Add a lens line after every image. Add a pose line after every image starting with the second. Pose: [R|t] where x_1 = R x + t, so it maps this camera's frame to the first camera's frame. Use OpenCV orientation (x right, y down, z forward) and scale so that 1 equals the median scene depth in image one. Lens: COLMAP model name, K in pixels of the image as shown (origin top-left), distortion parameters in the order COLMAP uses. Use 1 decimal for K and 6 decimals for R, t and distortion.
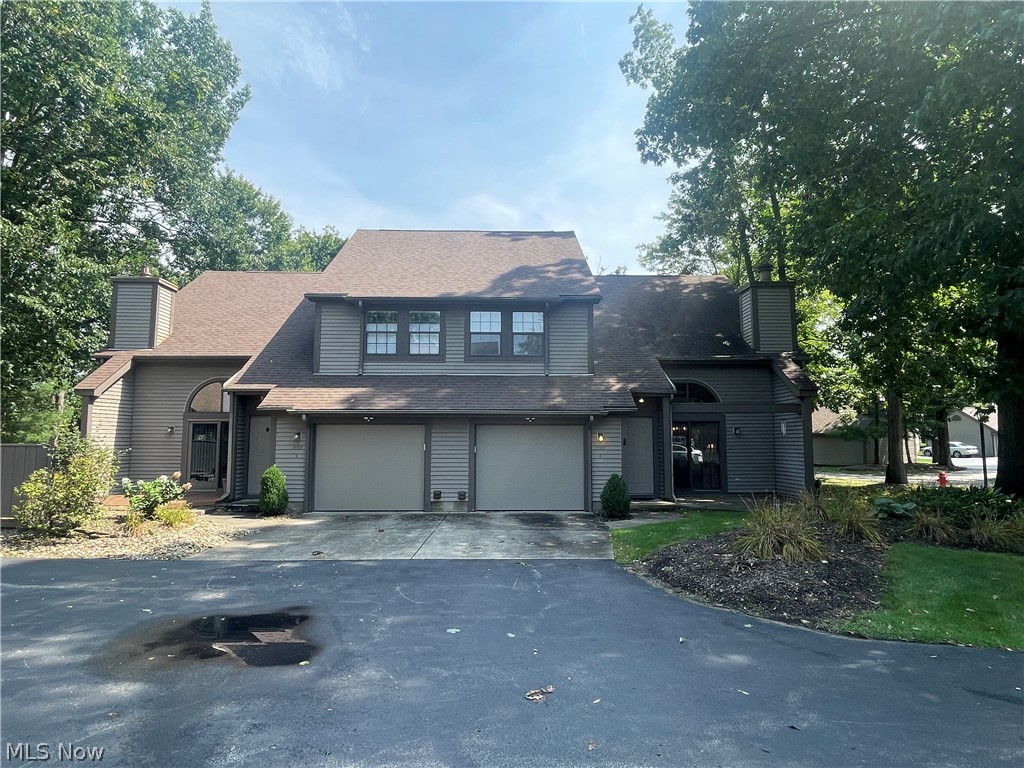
lens RADIAL K [[596.7, 0, 509.1], [0, 596.7, 388.3], [0, 0, 1]] dist [0.000147, -0.000624]
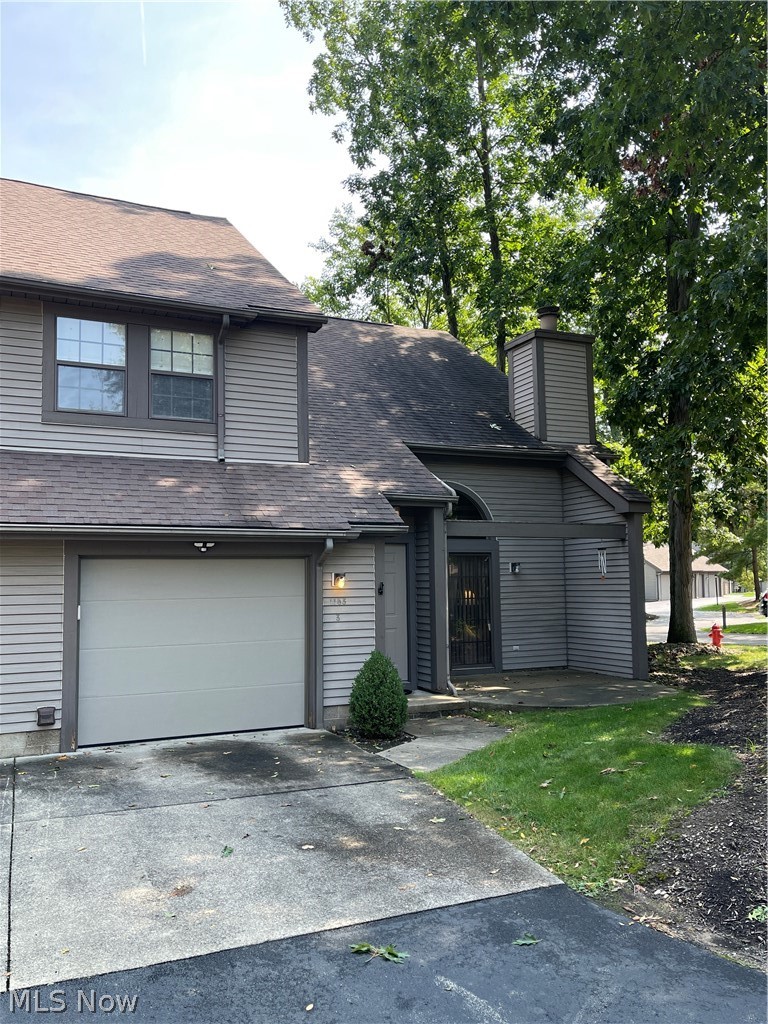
lens RADIAL K [[803.9, 0, 391.8], [0, 803.9, 510.4], [0, 0, 1]] dist [-0.009725, -0.014740]
pose [[0.900743, 0.024973, 0.433633, -0.099195], [-0.022772, 0.999688, -0.010269, 0.024159], [-0.433754, -0.000625, 0.901031, 0.318777]]
